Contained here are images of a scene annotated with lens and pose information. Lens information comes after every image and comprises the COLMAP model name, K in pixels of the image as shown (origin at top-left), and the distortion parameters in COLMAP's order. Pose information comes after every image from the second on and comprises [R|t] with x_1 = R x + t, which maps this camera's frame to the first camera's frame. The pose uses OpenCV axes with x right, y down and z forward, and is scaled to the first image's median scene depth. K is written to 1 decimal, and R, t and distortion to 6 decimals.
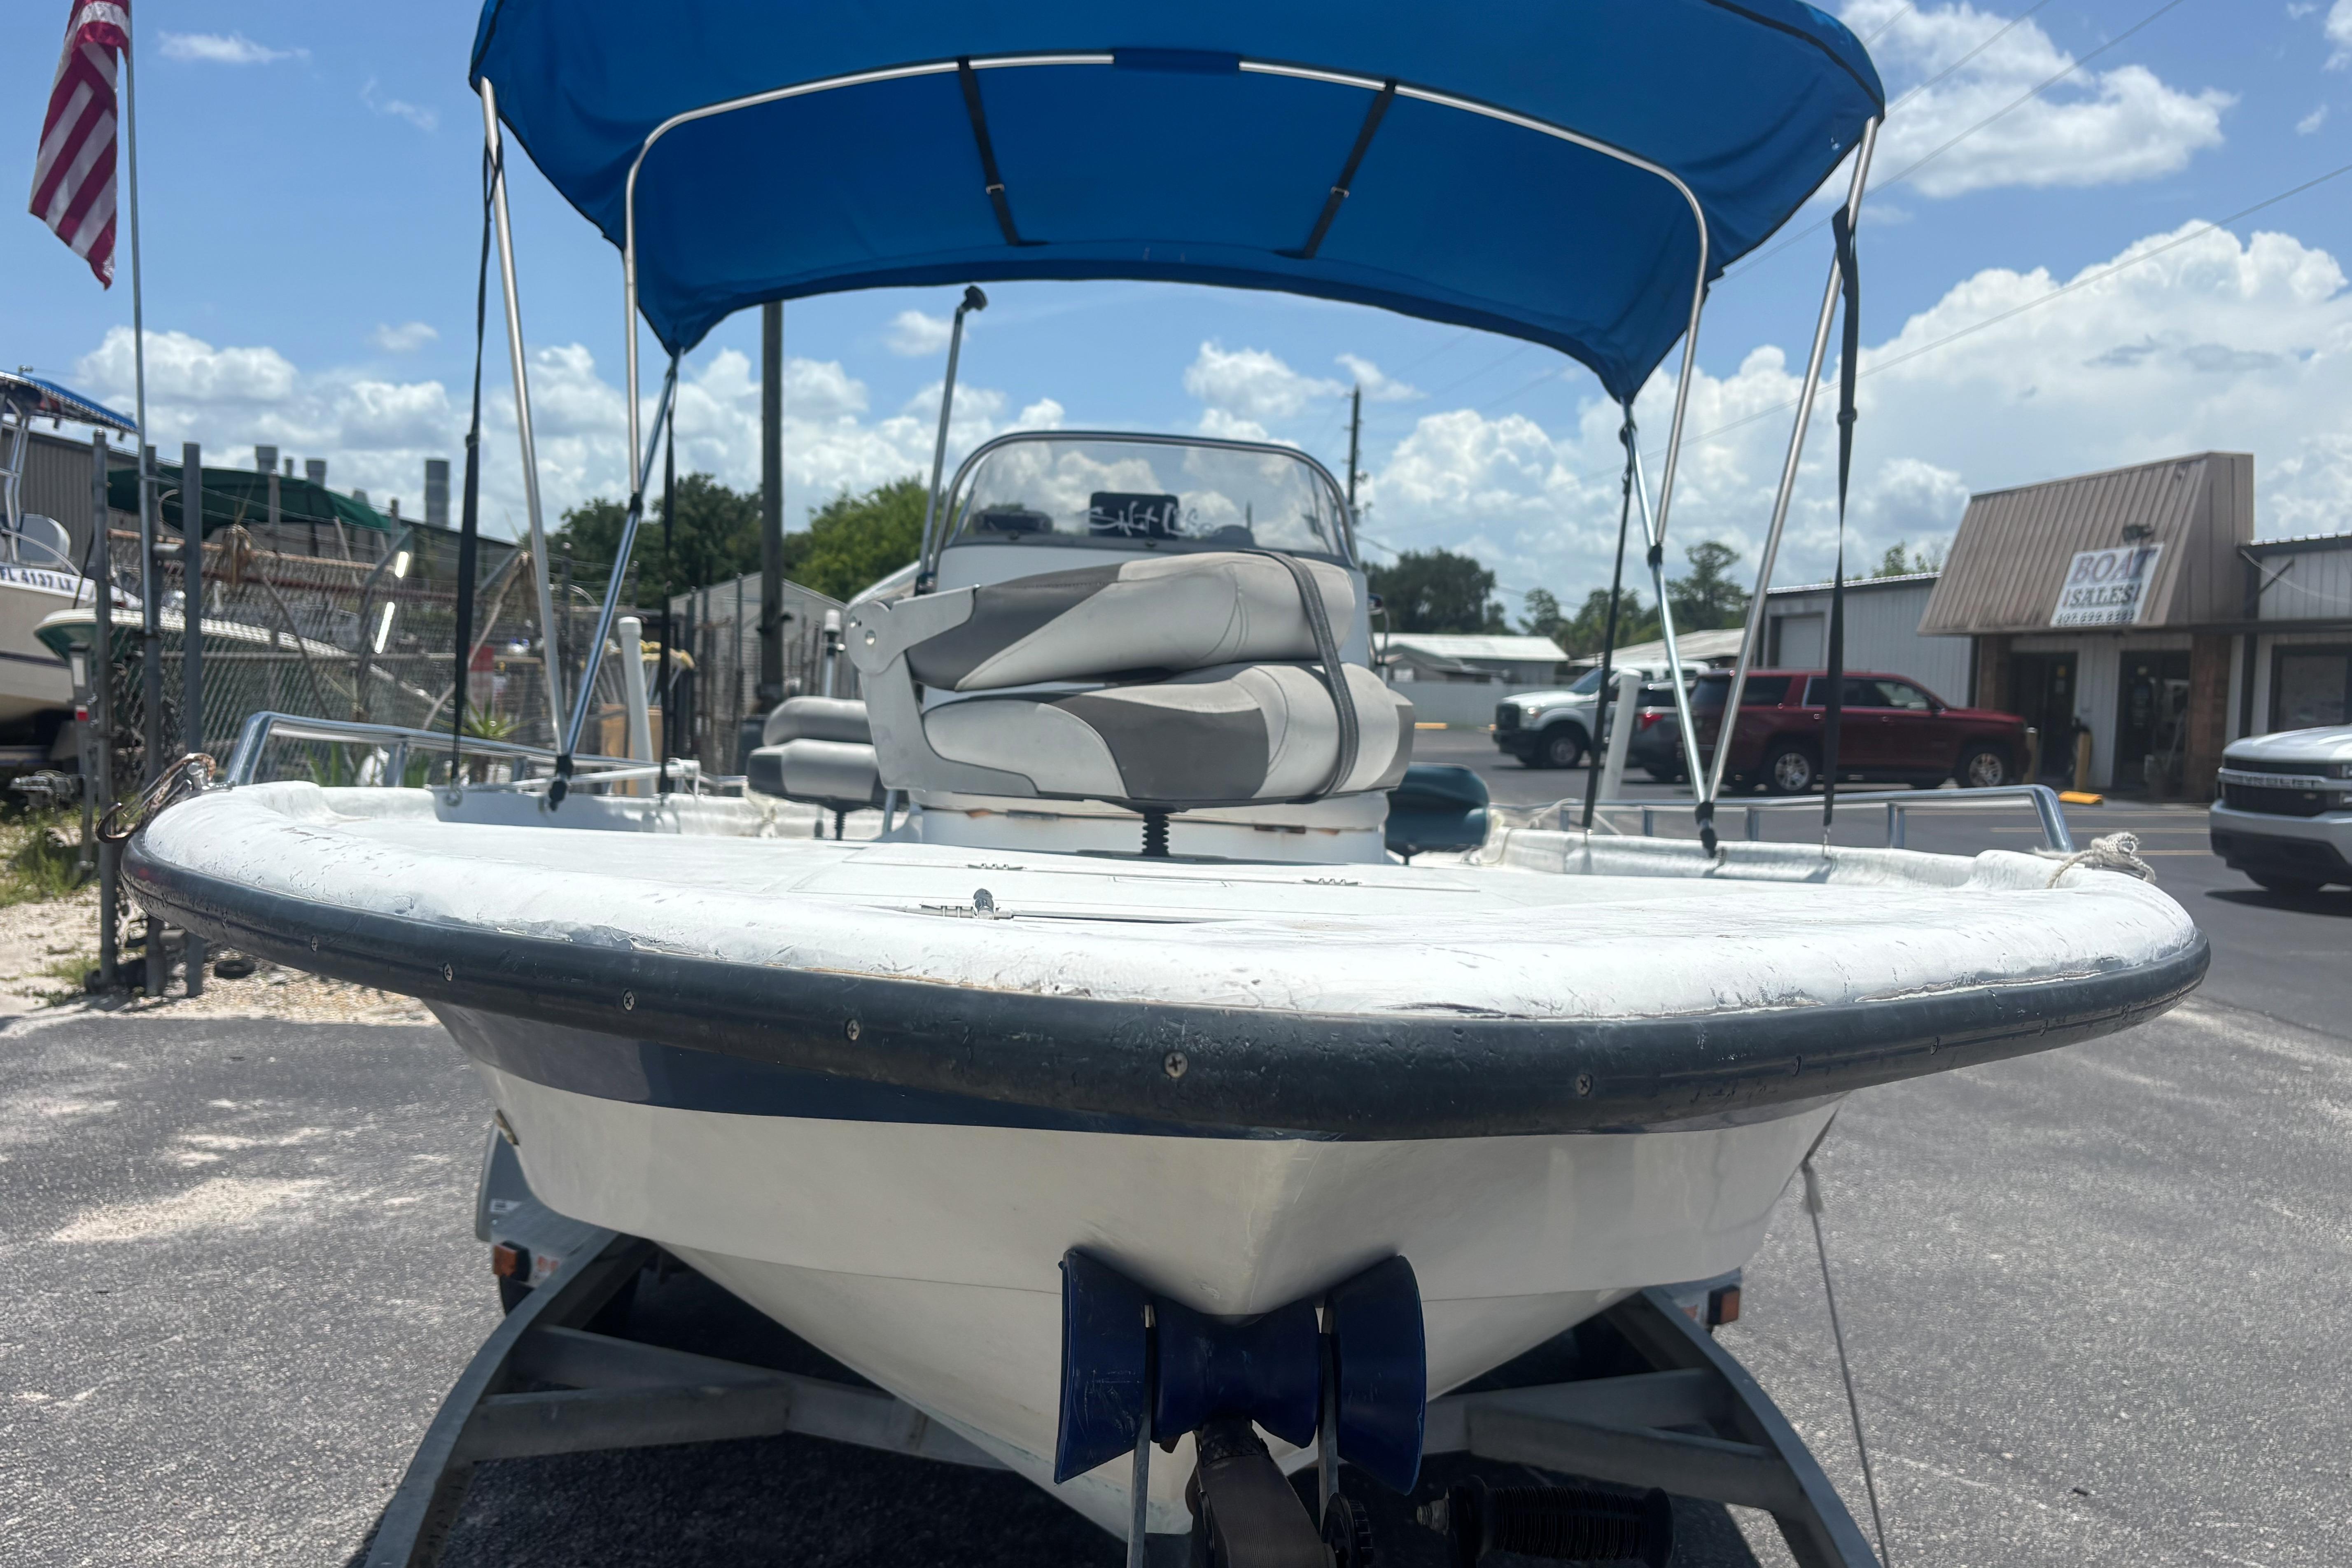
lens RADIAL K [[1977.9, 0, 1169.2], [0, 1977.9, 798.4], [0, 0, 1]] dist [0.025370, -0.008204]
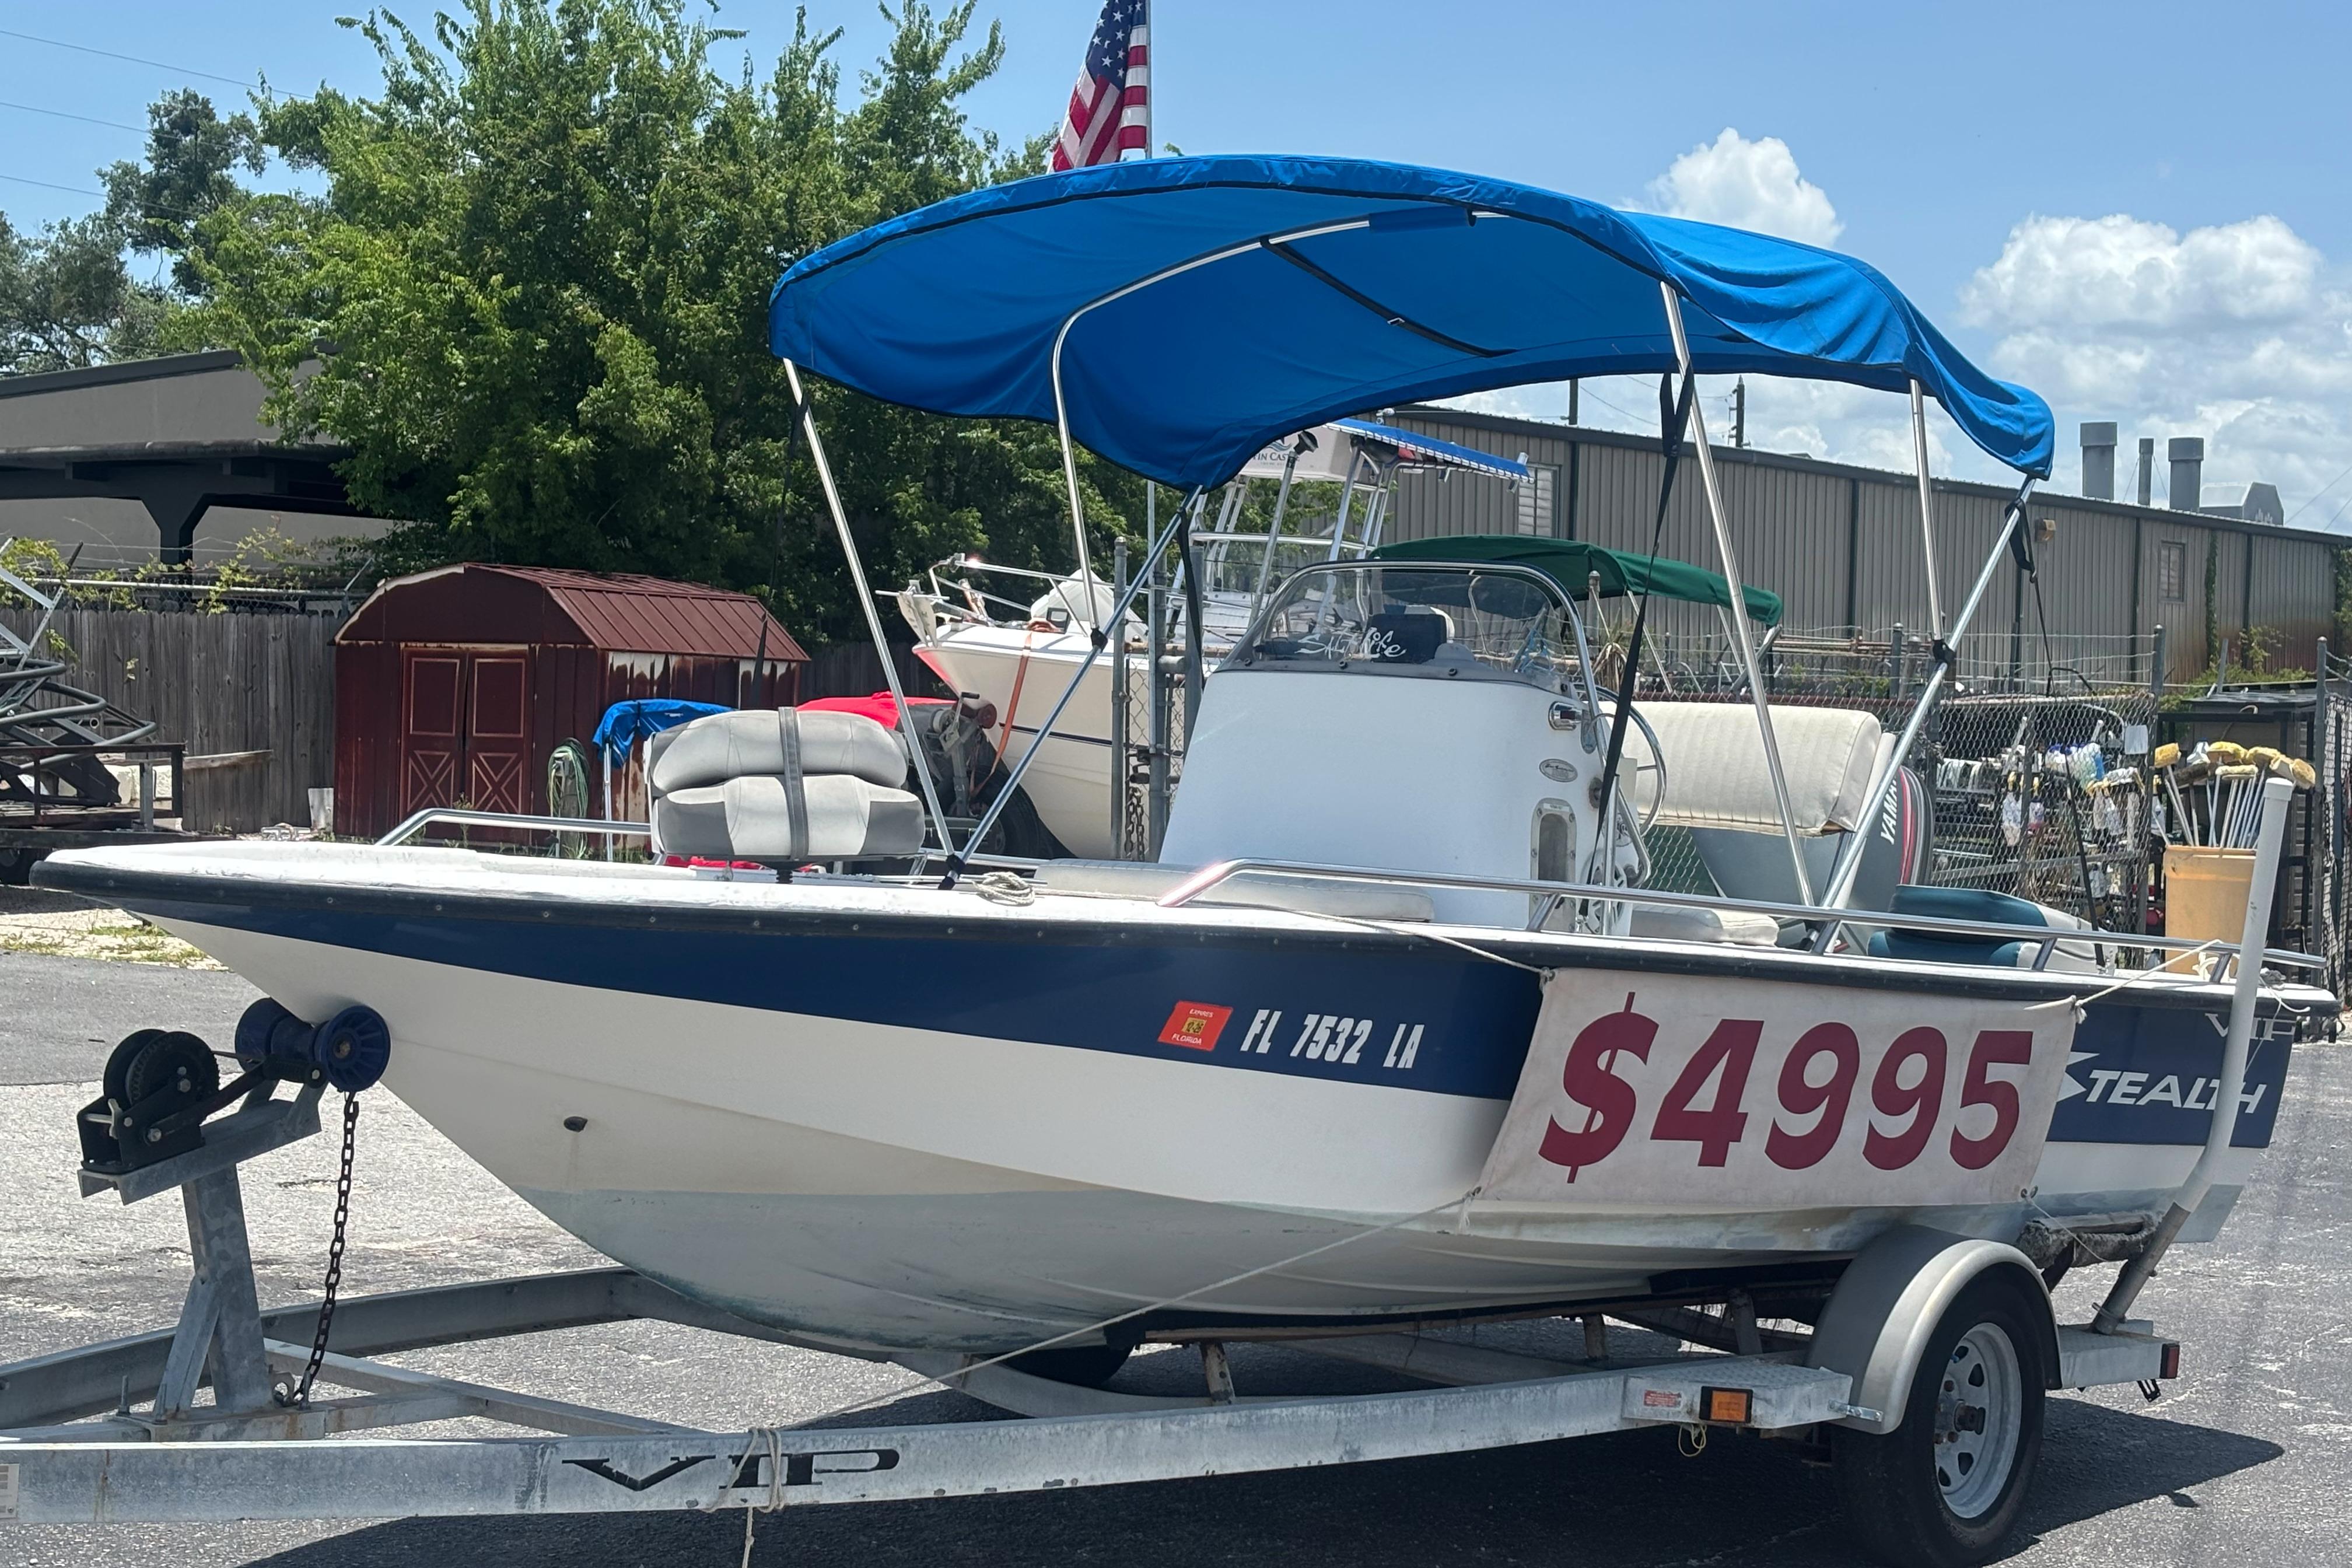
lens RADIAL K [[3808.8, 0, 1176.0], [0, 3808.8, 784.0], [0, 0, 1]] dist [0.161449, -0.040166]
pose [[0.757706, -0.005781, -0.652571, 0.174756], [-0.038613, 0.997812, -0.053673, 0.007178], [0.651453, 0.065867, 0.755824, -0.088636]]
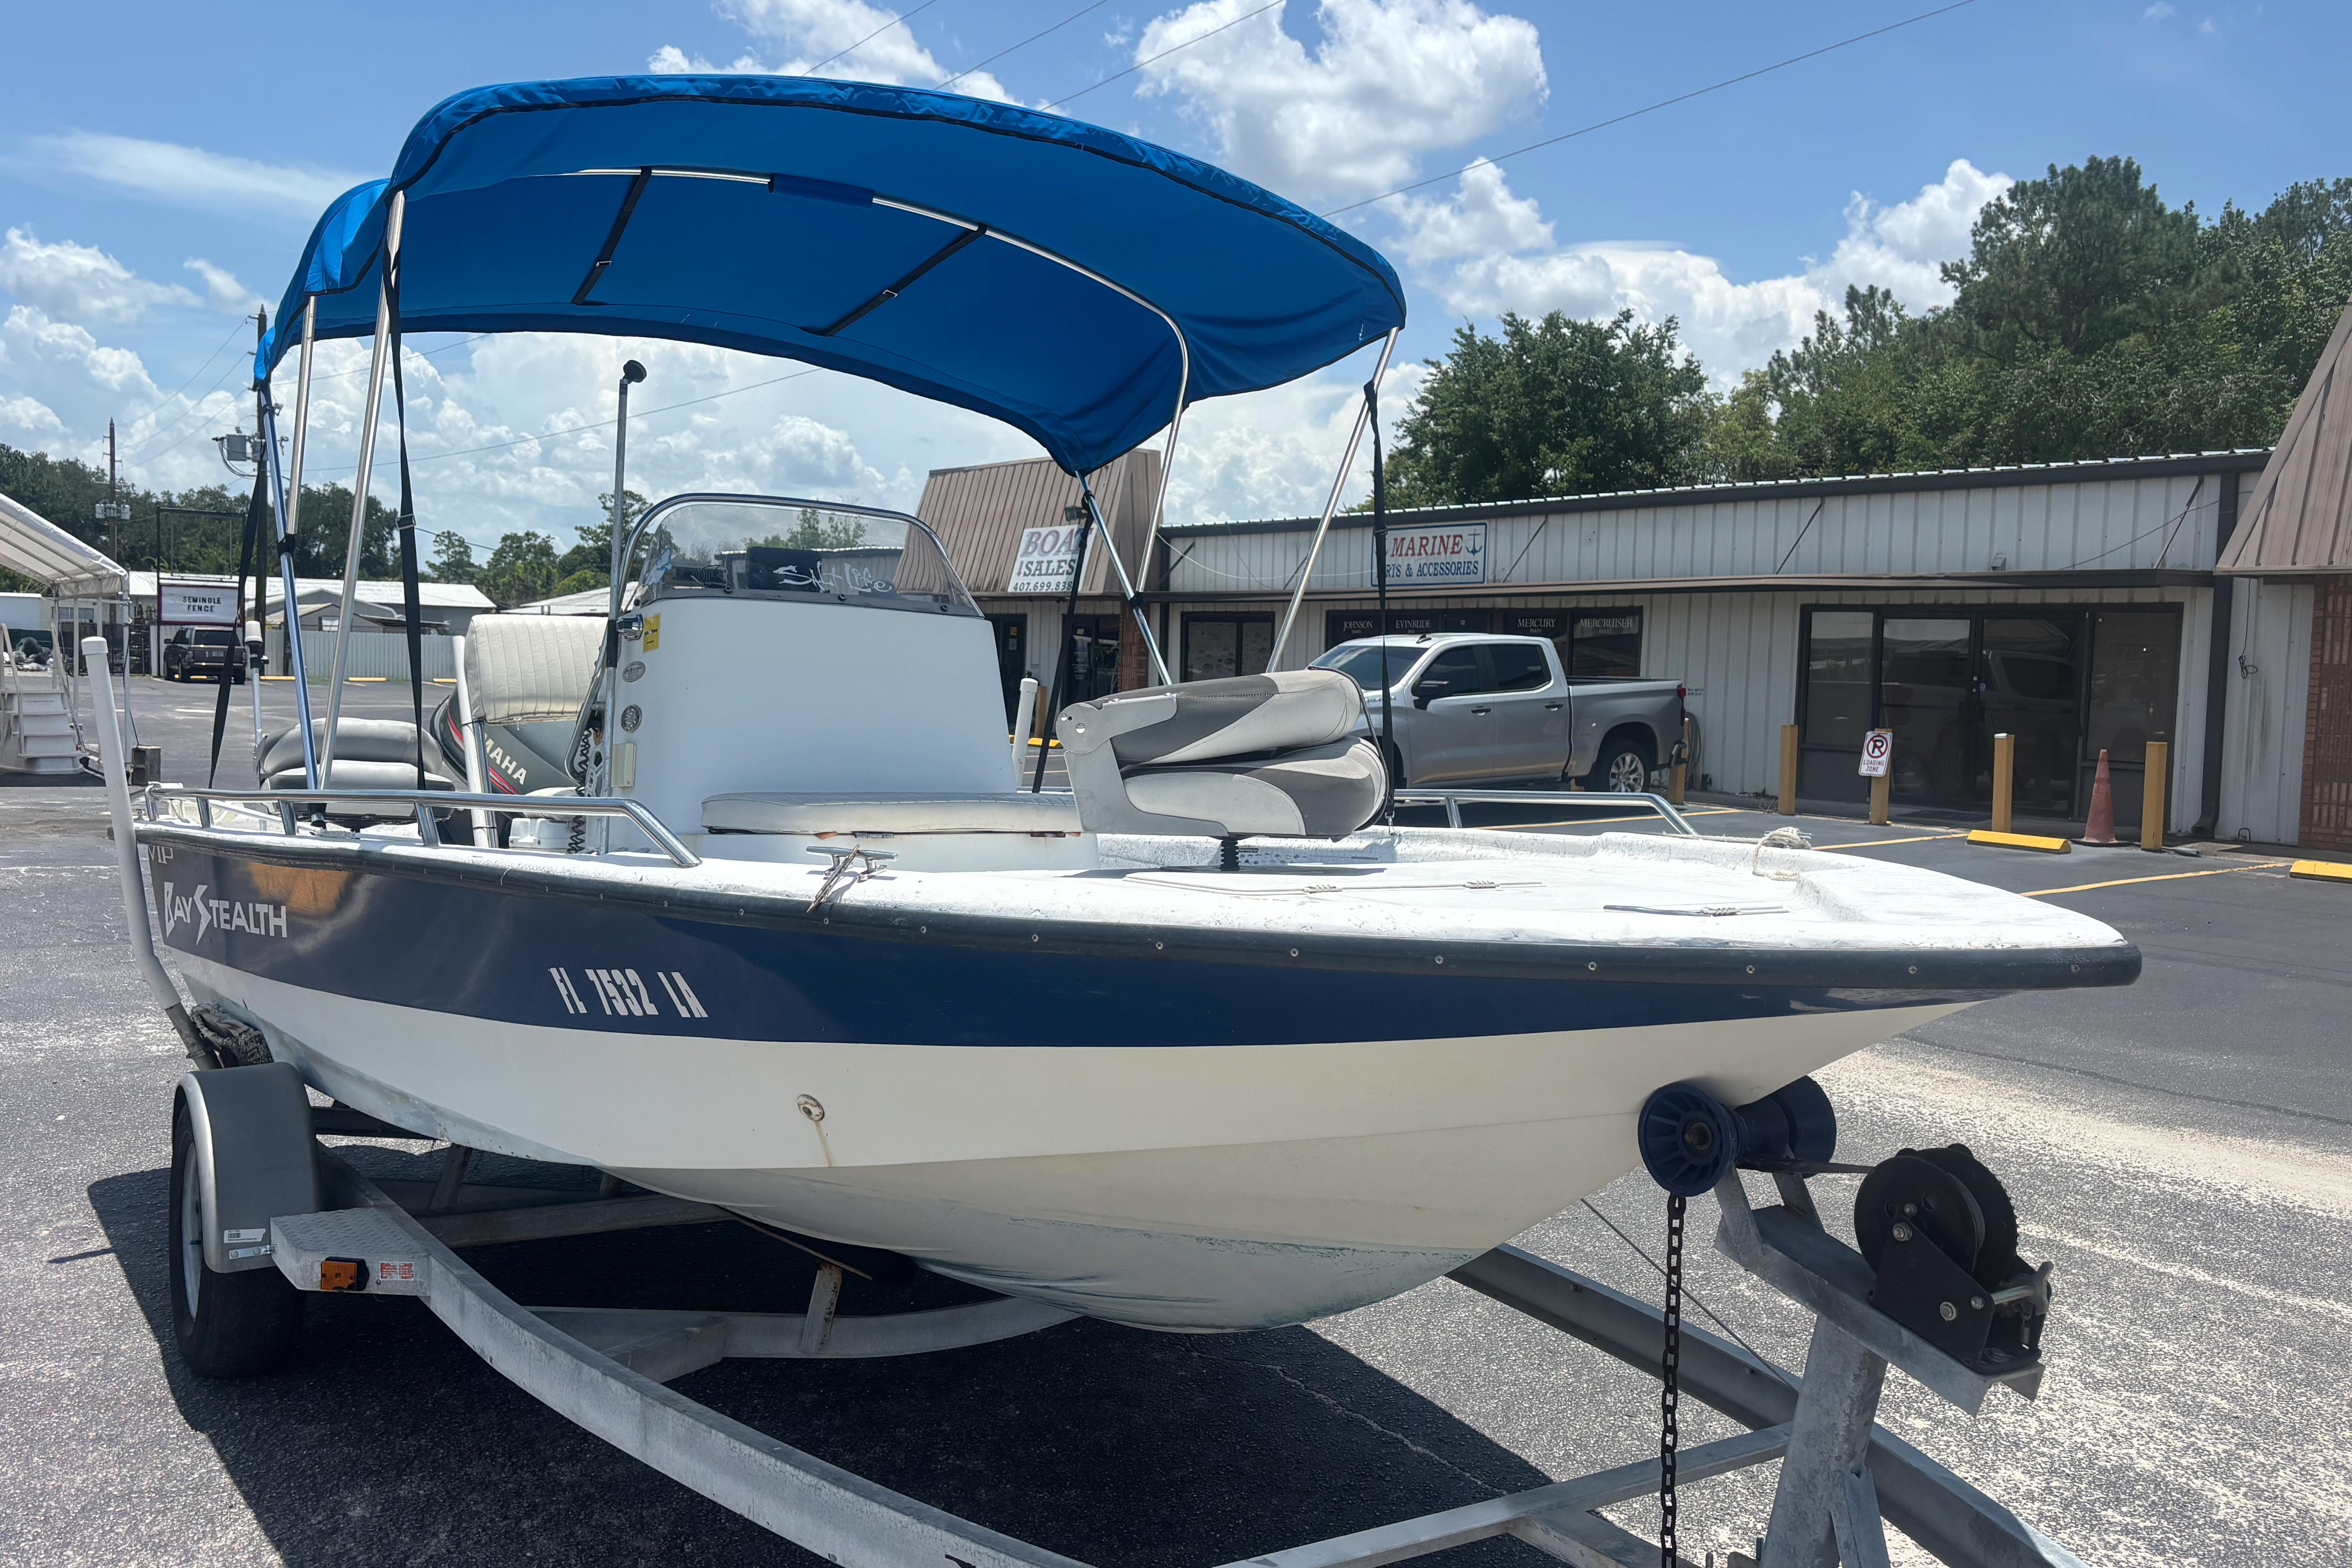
lens RADIAL K [[1961.1, 0, 1171.8], [0, 1961.1, 785.2], [0, 0, 1]] dist [0.075700, -0.060391]
pose [[0.856660, -0.039483, 0.514369, -0.061501], [0.028501, 0.999166, 0.029228, -0.005947], [-0.515094, -0.010379, 0.857071, -0.018112]]
